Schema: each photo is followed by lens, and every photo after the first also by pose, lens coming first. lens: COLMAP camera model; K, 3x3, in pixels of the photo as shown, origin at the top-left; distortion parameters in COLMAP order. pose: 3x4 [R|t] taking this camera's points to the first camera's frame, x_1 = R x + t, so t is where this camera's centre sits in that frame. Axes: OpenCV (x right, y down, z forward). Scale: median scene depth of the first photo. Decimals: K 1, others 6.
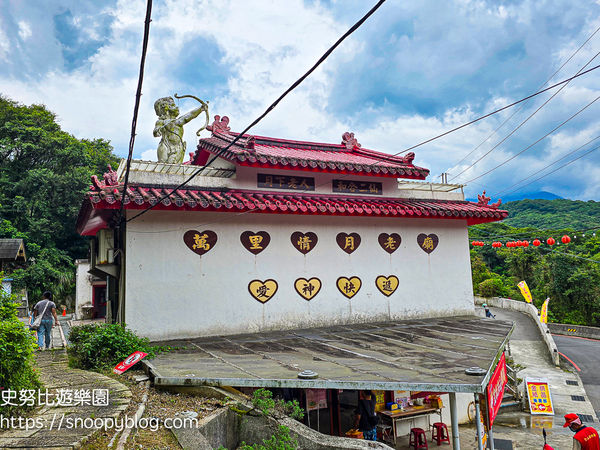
lens RADIAL K [[504.4, 0, 298.9], [0, 504.4, 220.8], [0, 0, 1]] dist [0.002600, 0.001728]
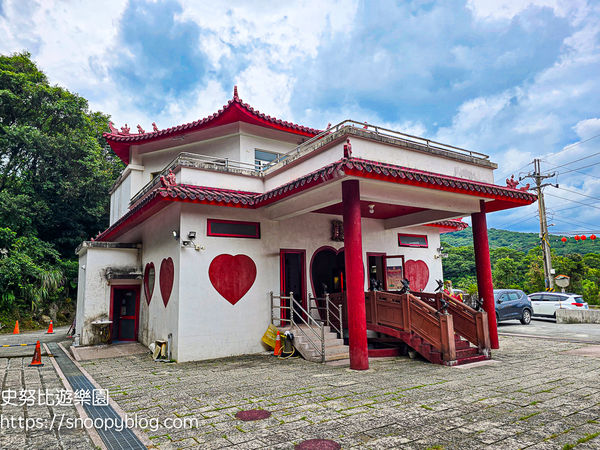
lens RADIAL K [[421.9, 0, 300.6], [0, 421.9, 229.9], [0, 0, 1]] dist [-0.008684, -0.004004]
pose [[0.991445, 0.027771, 0.127540, -0.188057], [-0.024245, 0.999282, -0.029115, 0.053166], [-0.128257, 0.025773, 0.991406, 0.357541]]
